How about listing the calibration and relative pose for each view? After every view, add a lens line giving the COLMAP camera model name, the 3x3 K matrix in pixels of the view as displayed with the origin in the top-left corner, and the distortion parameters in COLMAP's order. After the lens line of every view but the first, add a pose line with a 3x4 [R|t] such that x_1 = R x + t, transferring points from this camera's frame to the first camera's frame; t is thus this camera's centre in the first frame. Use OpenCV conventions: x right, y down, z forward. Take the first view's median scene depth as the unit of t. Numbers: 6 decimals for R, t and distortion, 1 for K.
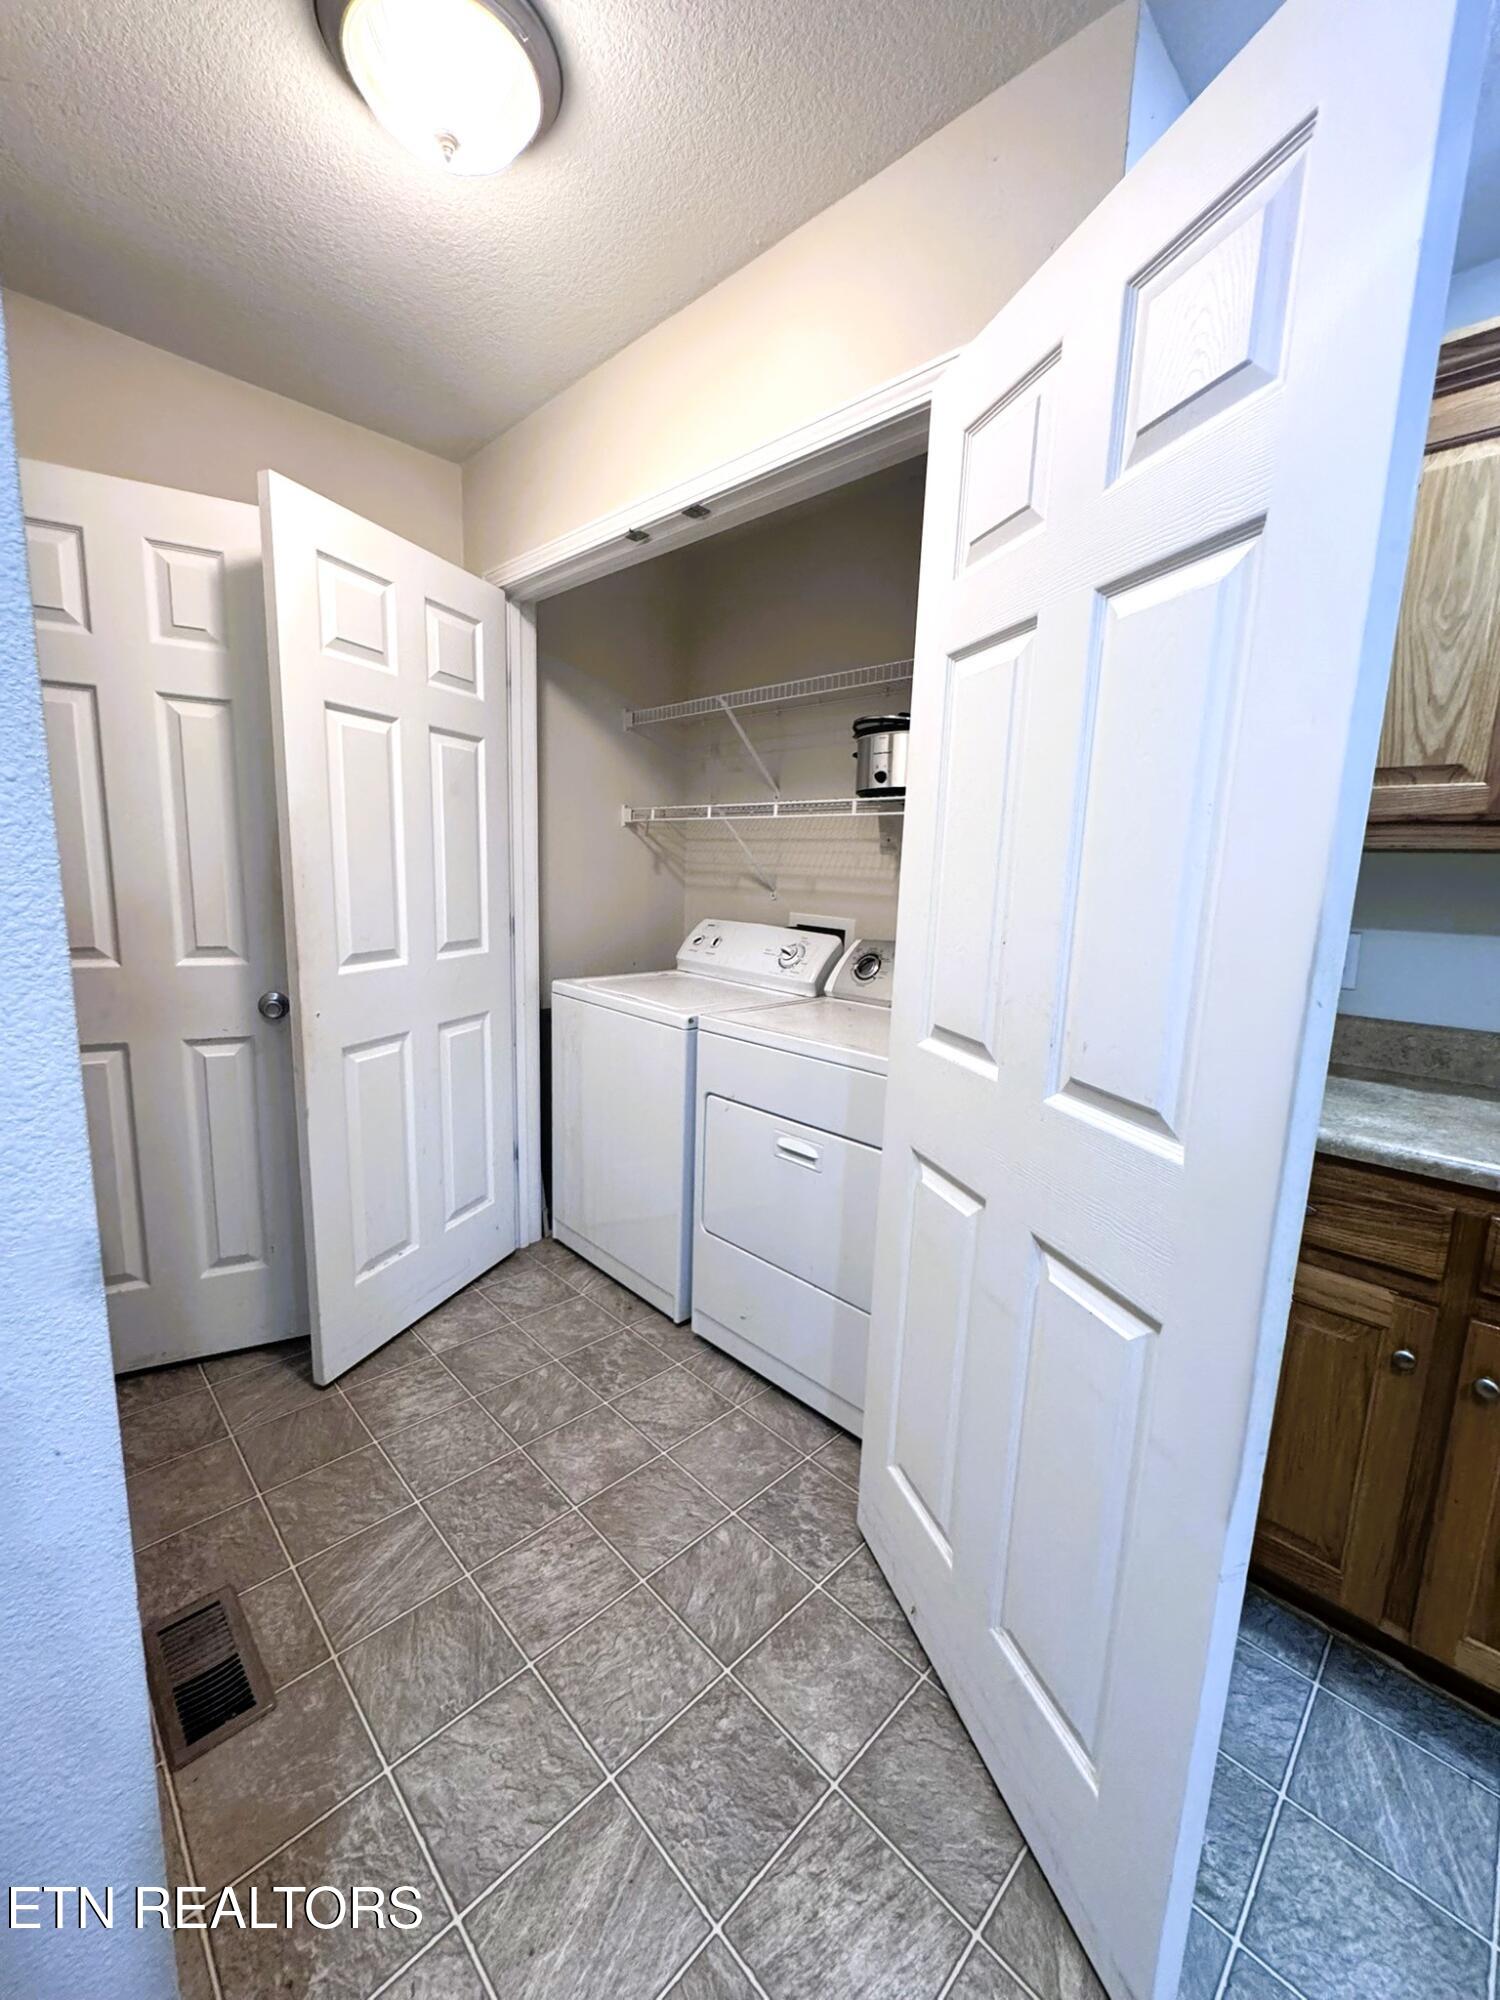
lens RADIAL K [[799.2, 0, 754.3], [0, 799.2, 1003.2], [0, 0, 1]] dist [-0.002806, 0.000413]
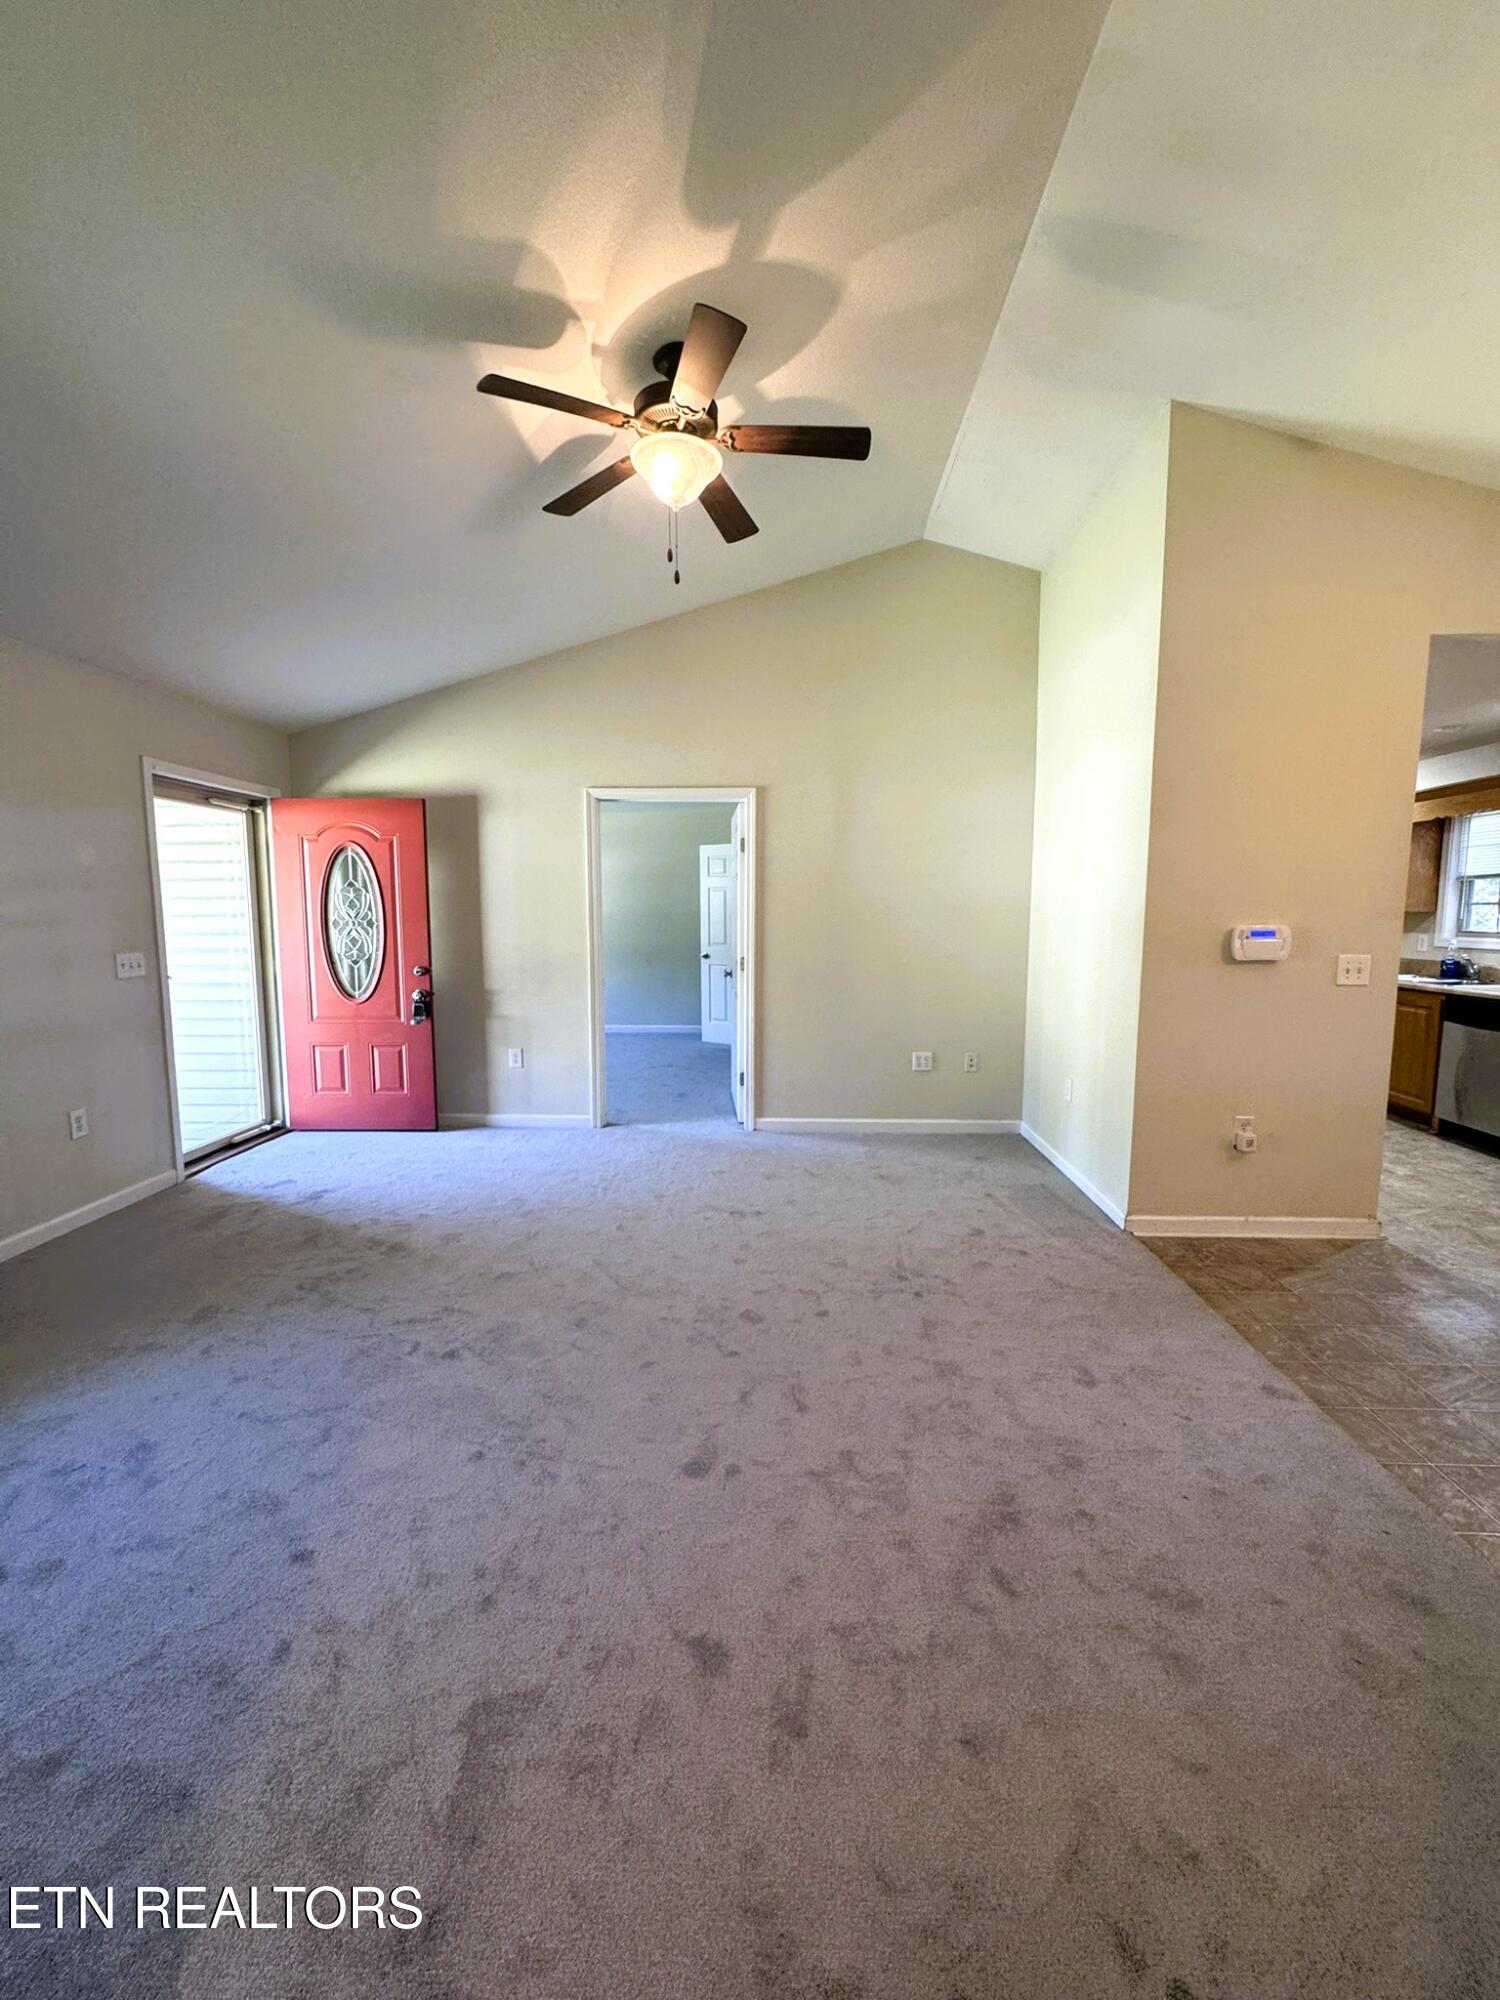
lens RADIAL K [[799.2, 0, 745.1], [0, 799.2, 1002.4], [0, 0, 1]] dist [-0.002806, 0.000413]
pose [[0.678888, 0.060237, -0.731767, 0.161631], [-0.101989, 0.994704, -0.012737, 0.065722], [0.727124, 0.083279, 0.681436, -0.978718]]
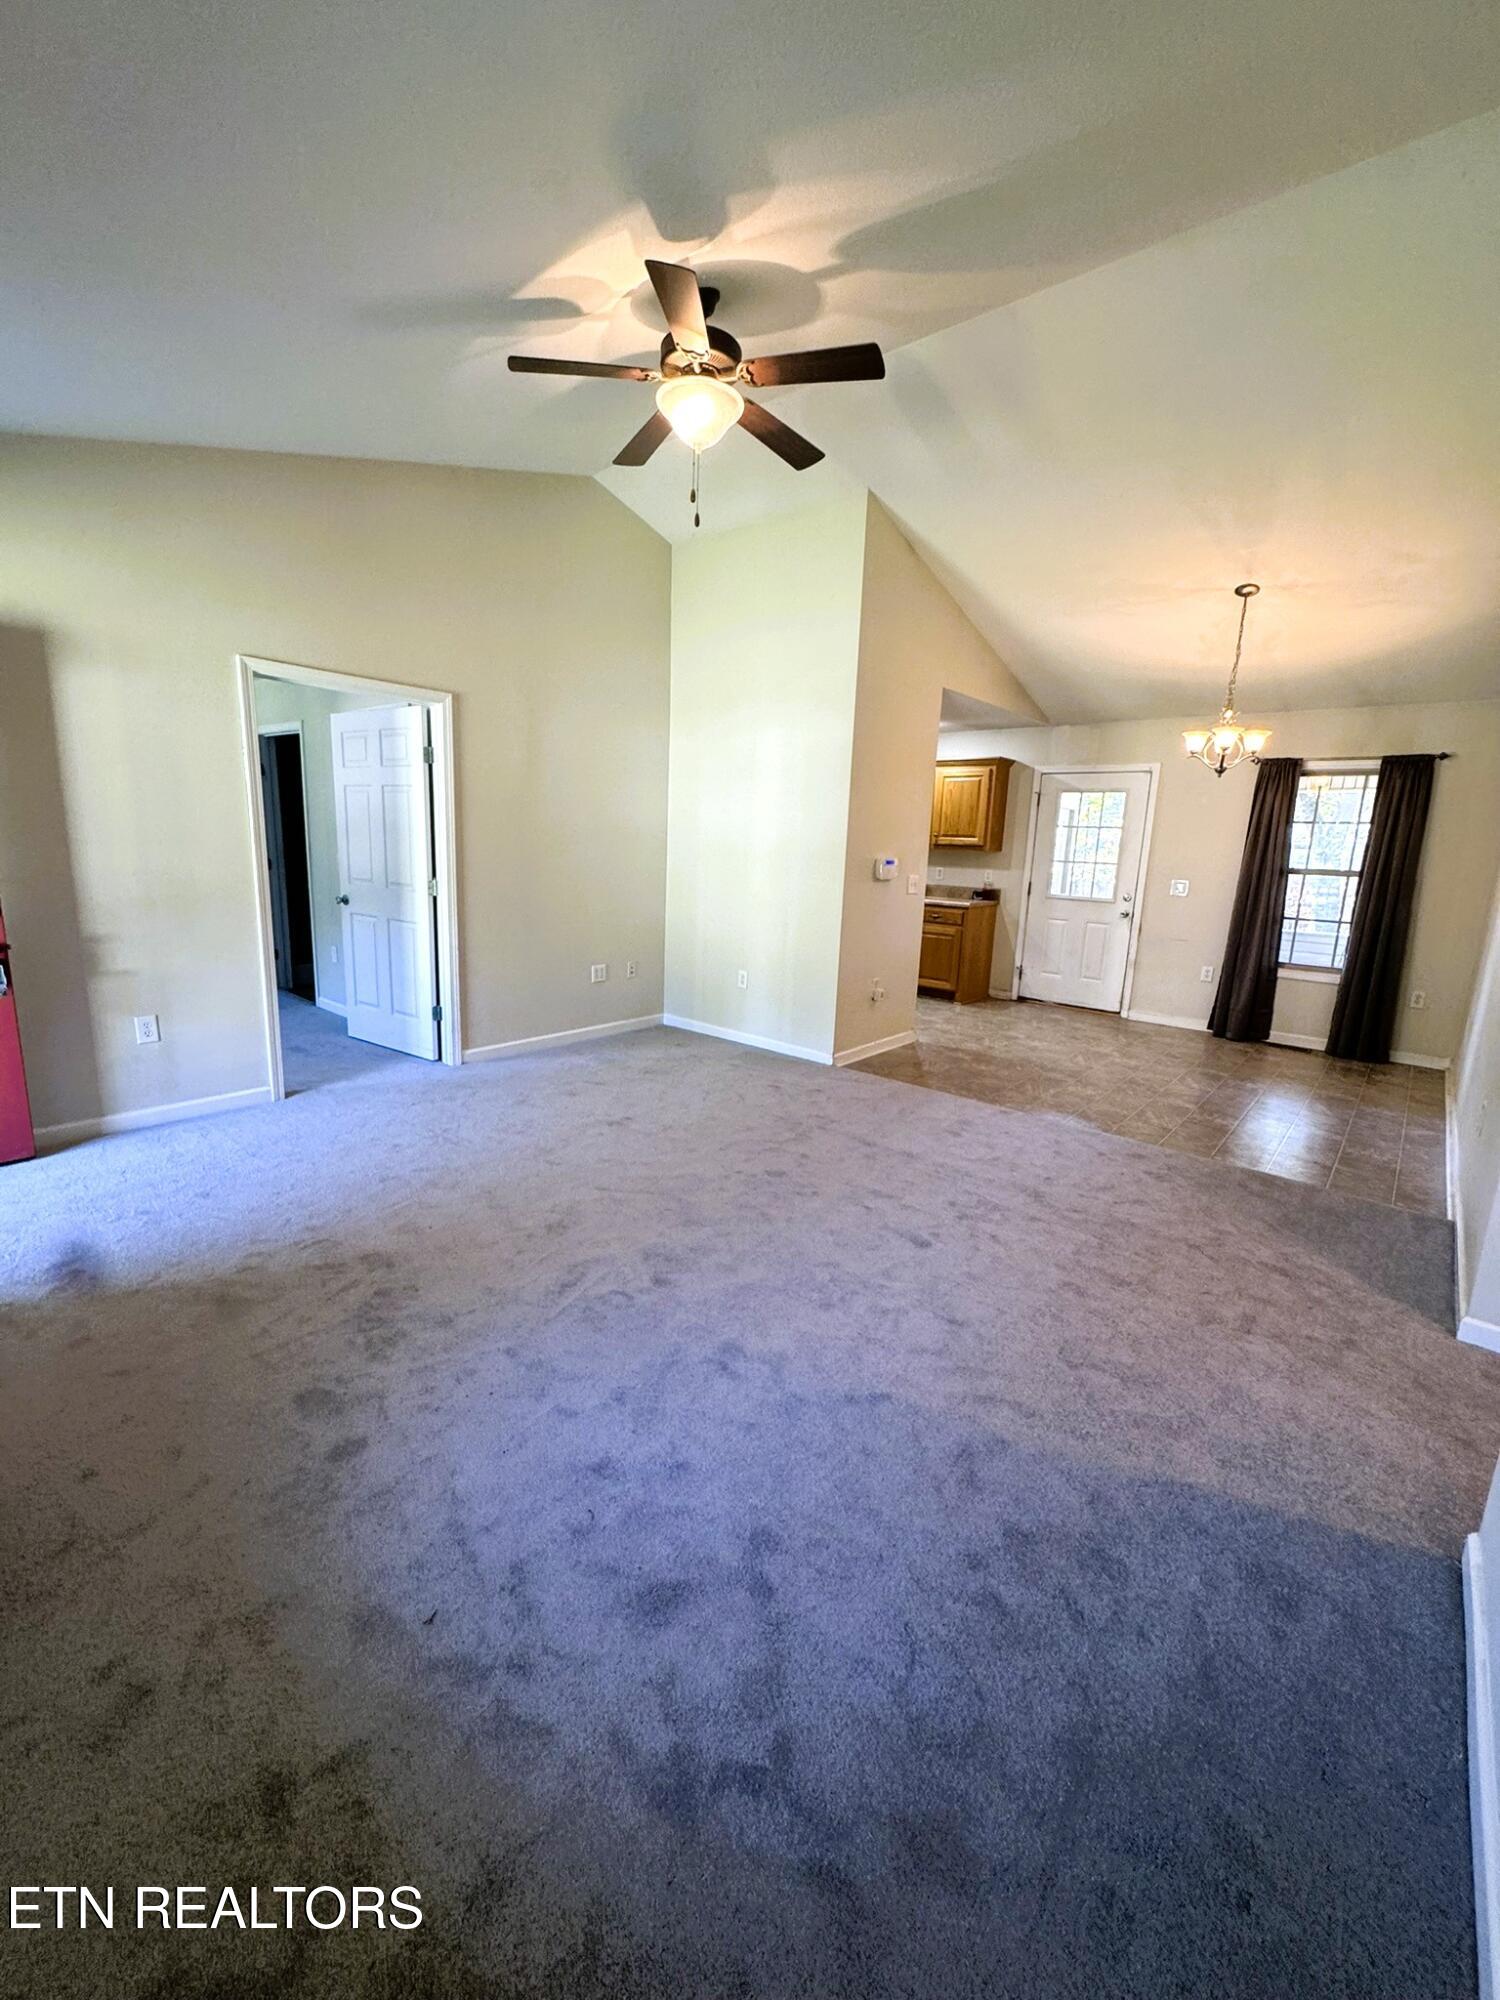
lens RADIAL K [[799.2, 0, 756.7], [0, 799.2, 1002.4], [0, 0, 1]] dist [-0.002806, 0.000413]
pose [[0.995933, -0.001031, 0.090095, -1.938118], [-0.002662, 0.999161, 0.040857, 0.214680], [-0.090062, -0.040931, 0.995095, -2.247080]]
